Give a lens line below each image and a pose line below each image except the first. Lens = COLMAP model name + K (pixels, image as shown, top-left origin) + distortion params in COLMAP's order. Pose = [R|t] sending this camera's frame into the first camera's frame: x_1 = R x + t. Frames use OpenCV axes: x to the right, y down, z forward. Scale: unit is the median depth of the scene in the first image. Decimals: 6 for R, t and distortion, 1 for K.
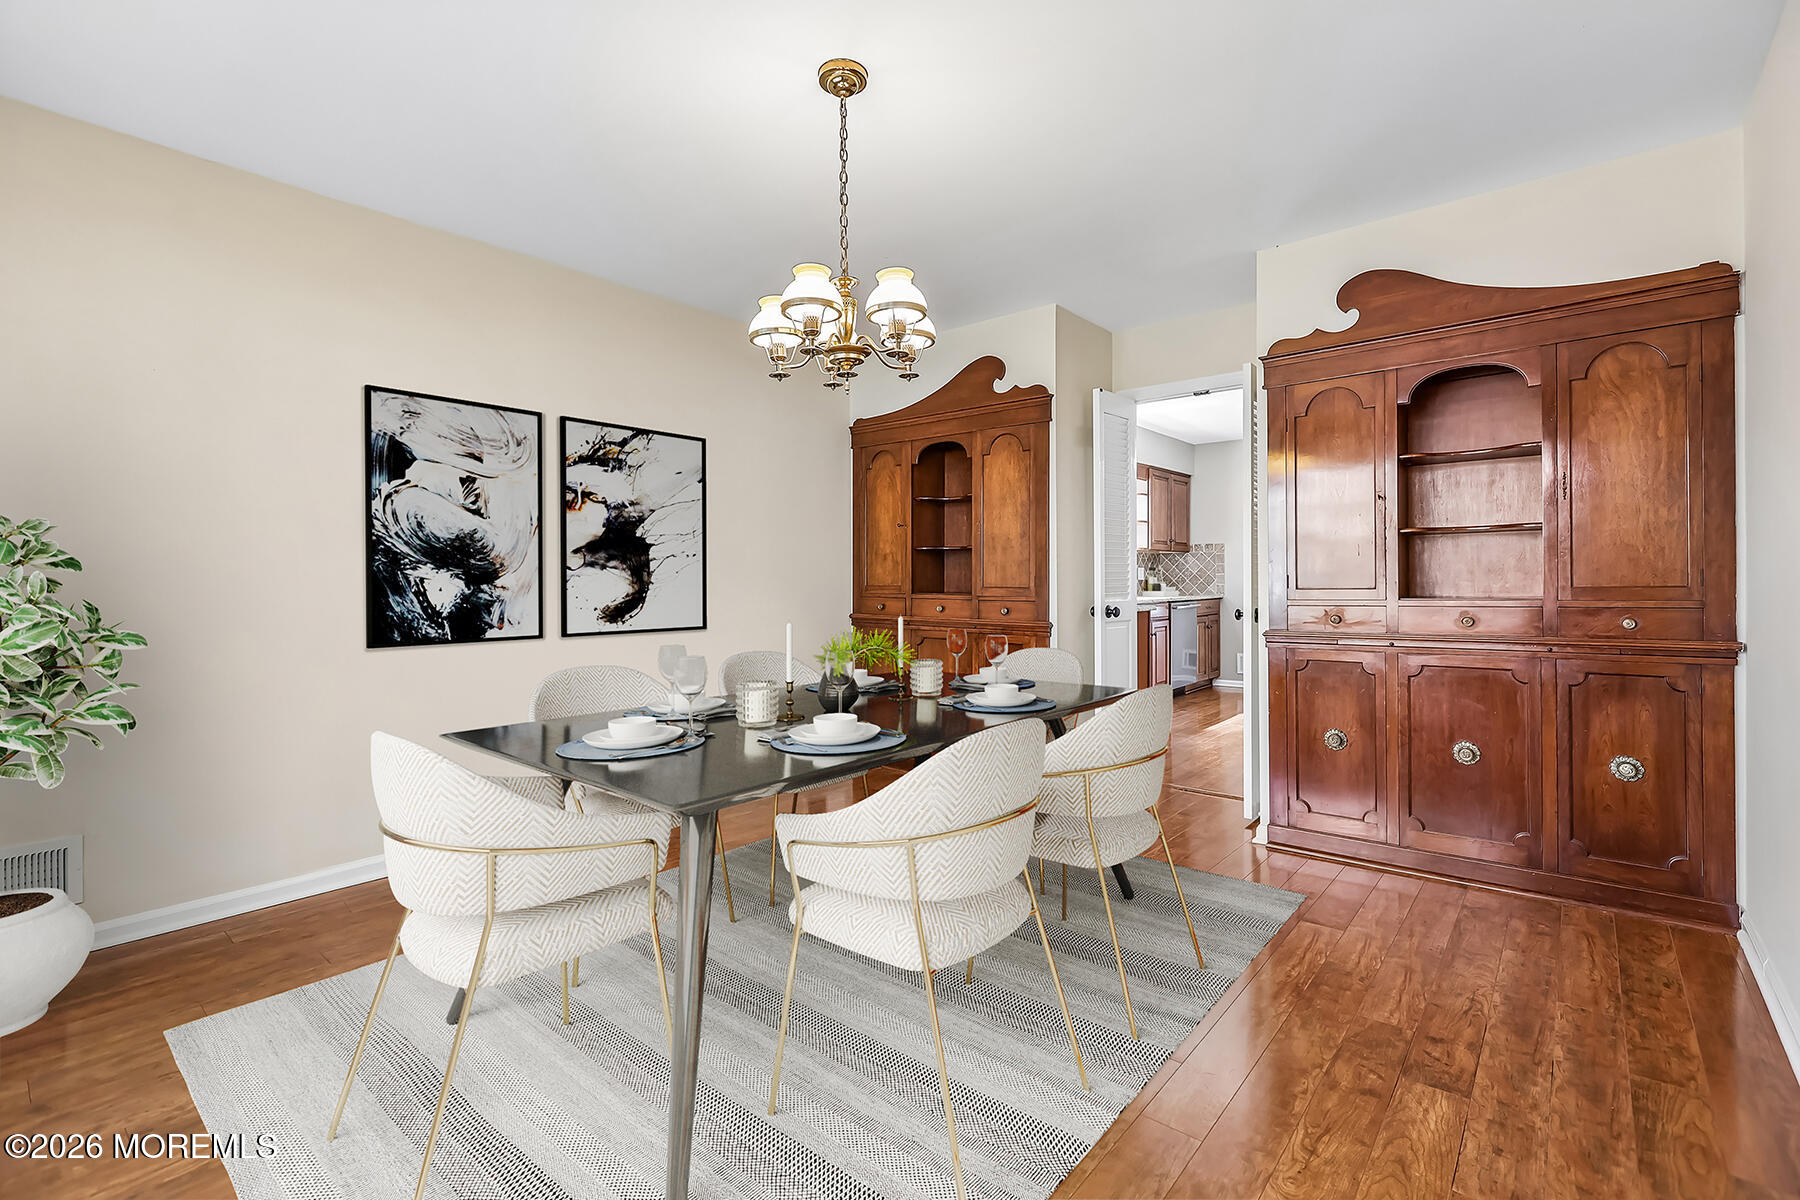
lens RADIAL K [[791.3, 0, 904.5], [0, 791.3, 582.2], [0, 0, 1]] dist [0.001773, 0.000312]
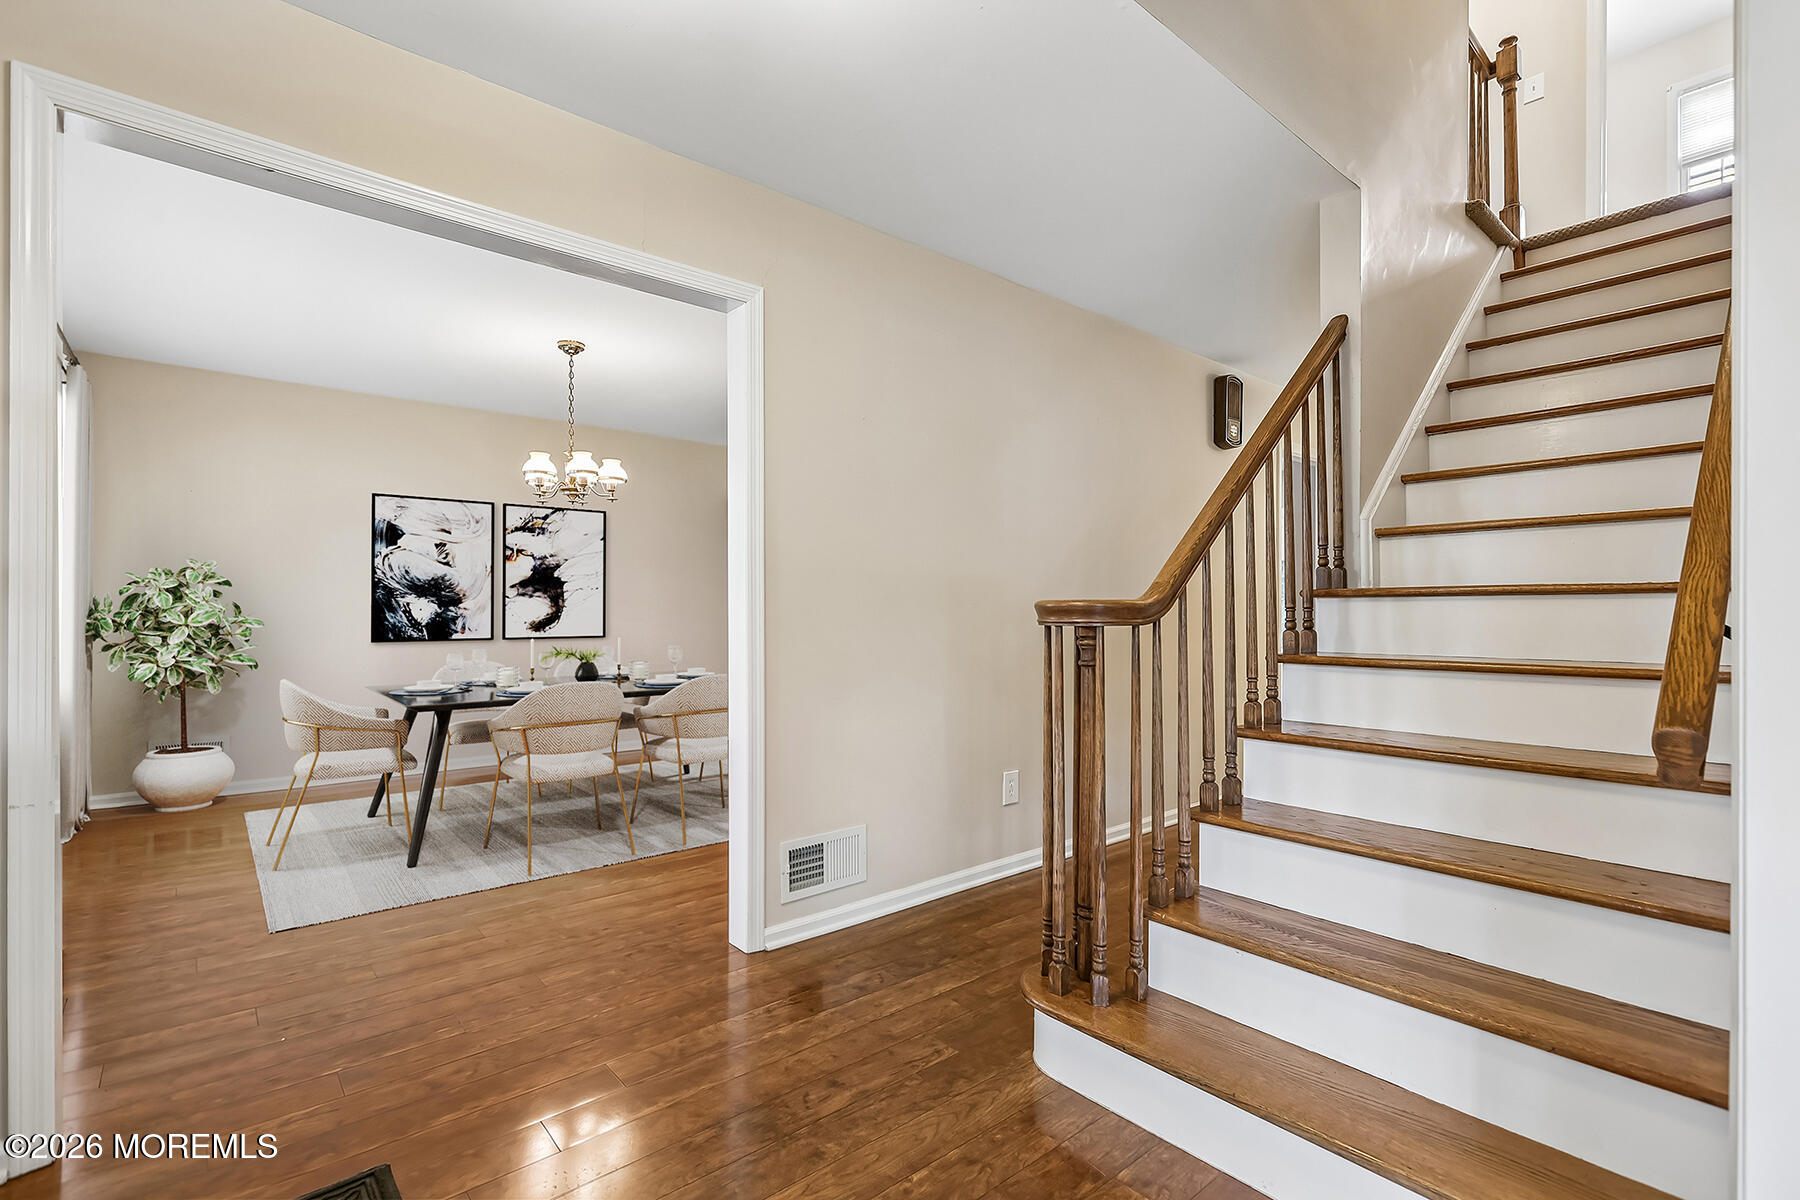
lens RADIAL K [[809.1, 0, 900.0], [0, 809.1, 600.0], [0, 0, 1]] dist [-0.244923, 0.422968]
pose [[0.988210, 0.002763, -0.153079, 0.661702], [-0.004663, 0.999916, -0.012052, 0.004161], [0.153033, 0.012624, 0.988140, -0.487029]]
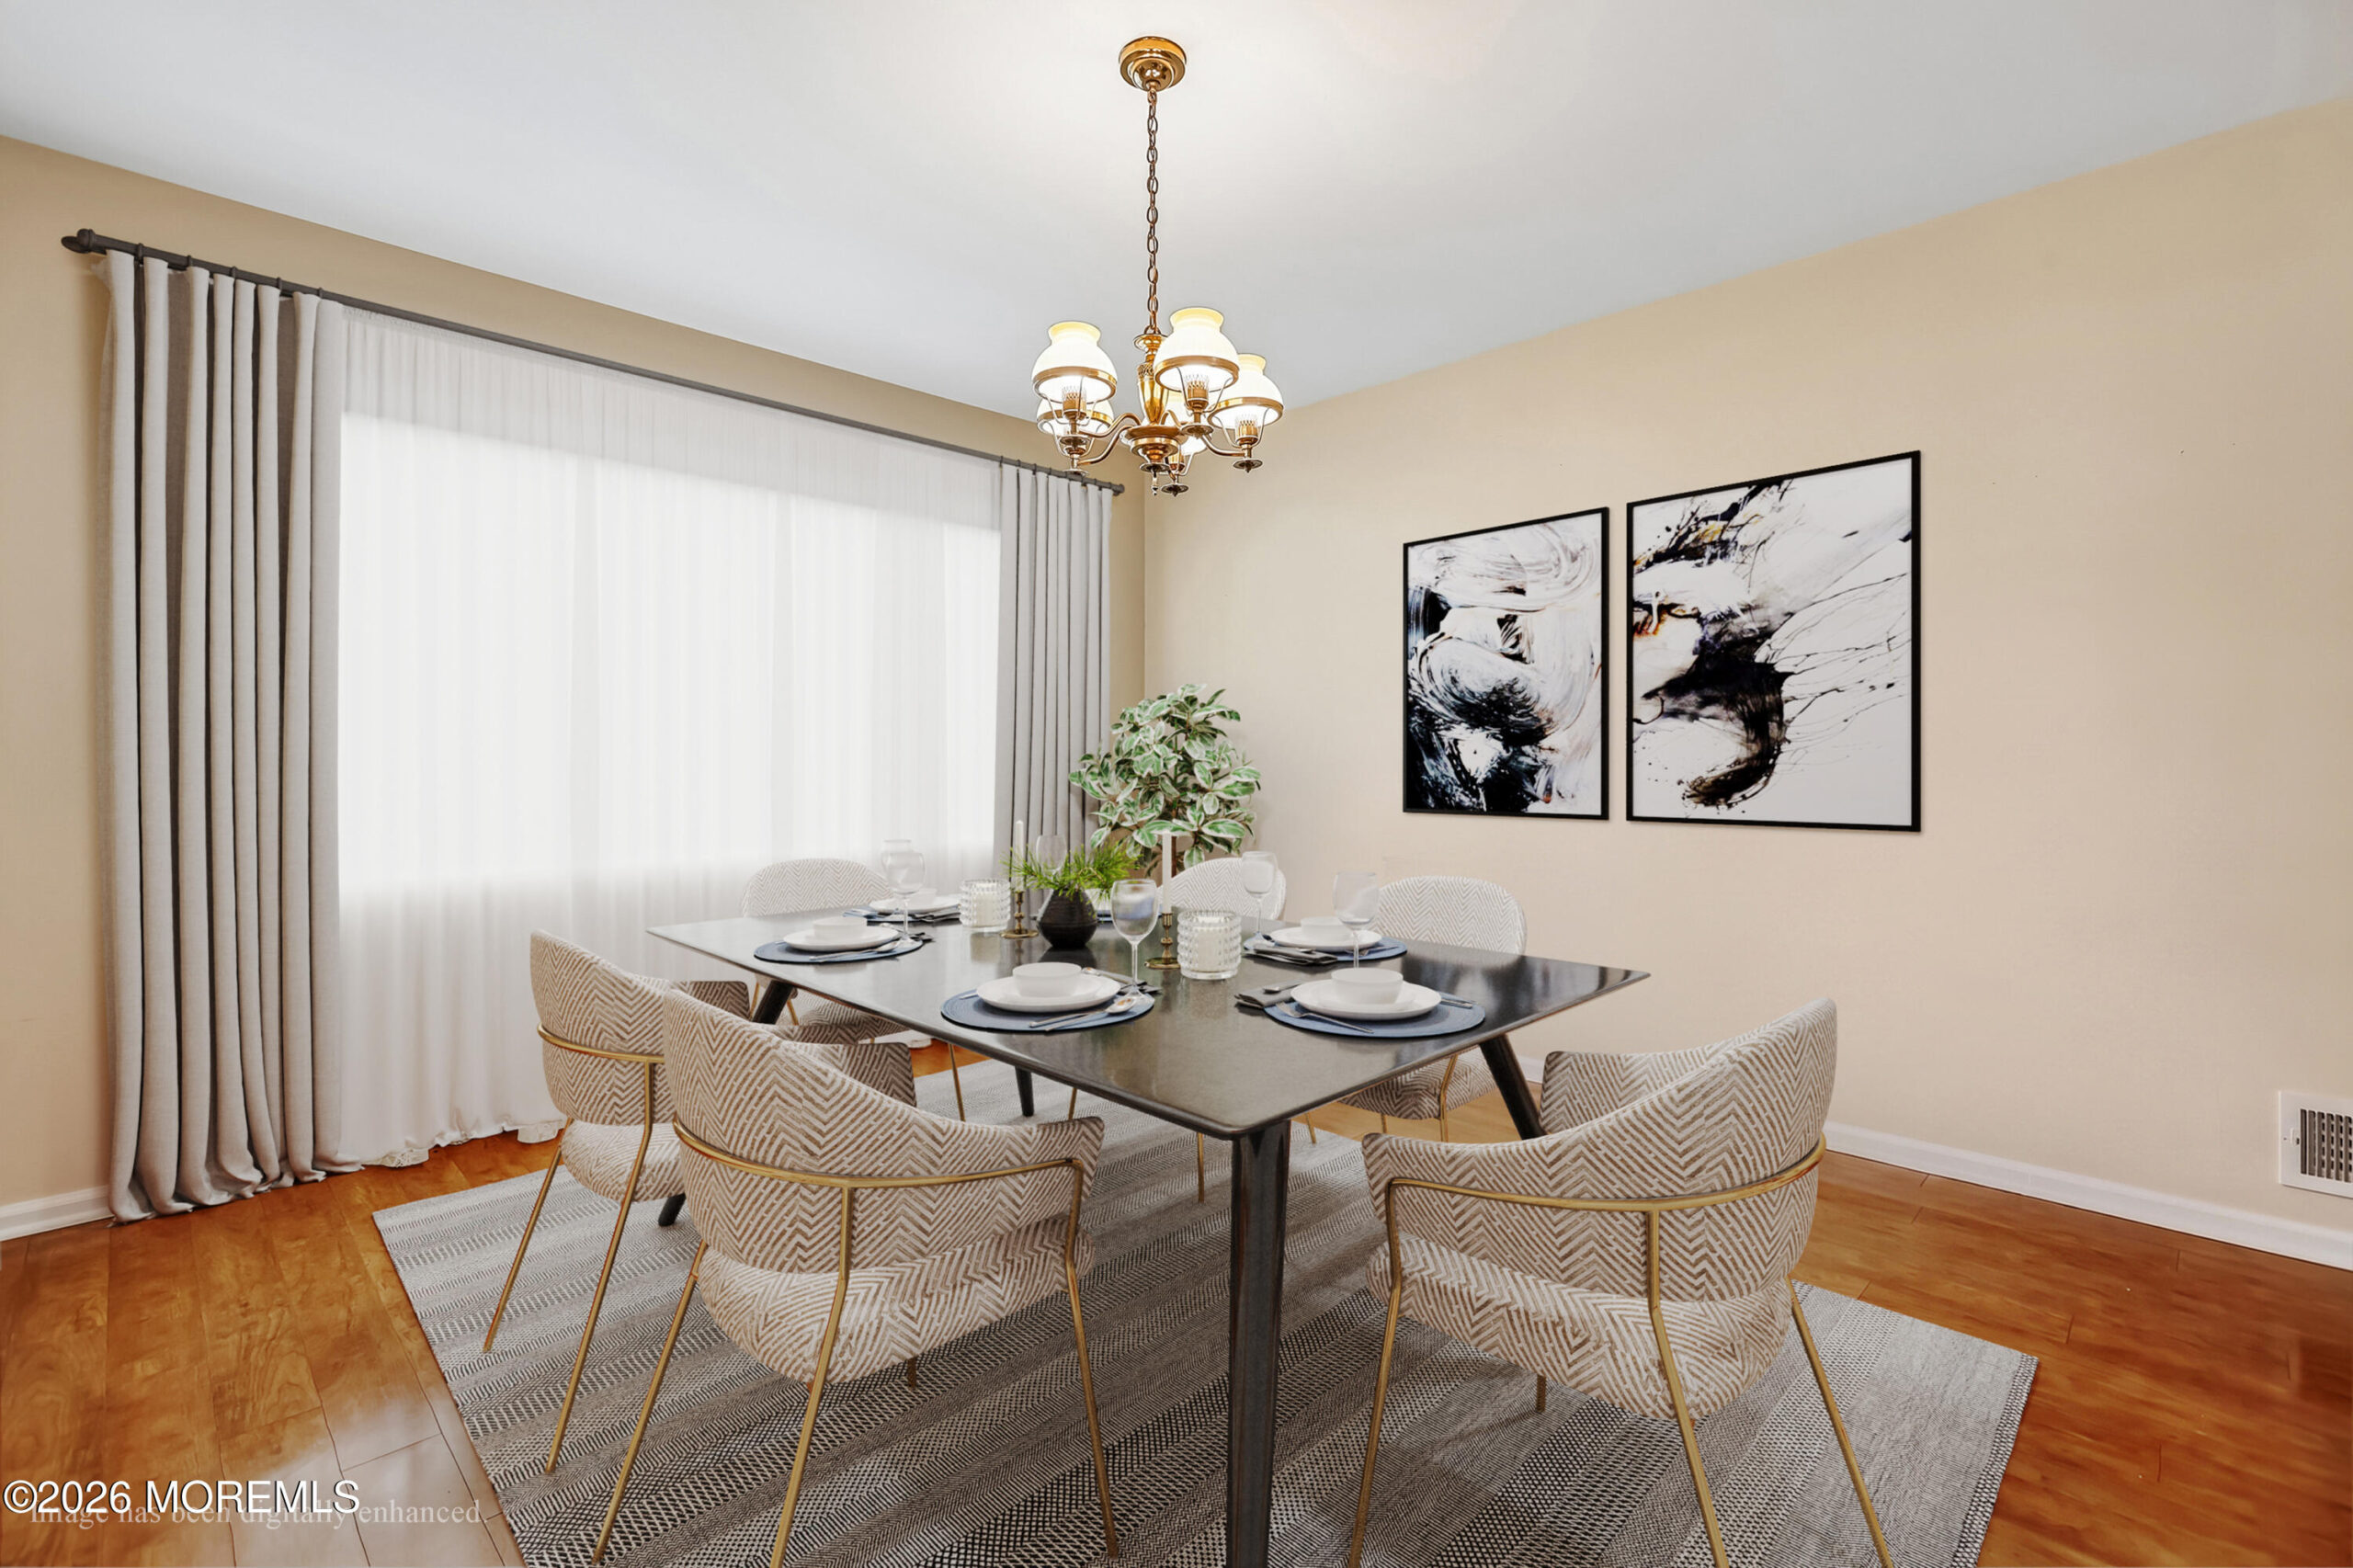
lens RADIAL K [[1054.6, 0, 1179.3], [0, 1054.6, 774.3], [0, 0, 1]] dist [0.000276, 0.000240]
pose [[-0.100117, 0.012642, -0.994895, 0.572020], [0.001528, 0.999920, 0.012552, 0.017822], [0.994974, -0.000264, -0.100128, 0.753962]]
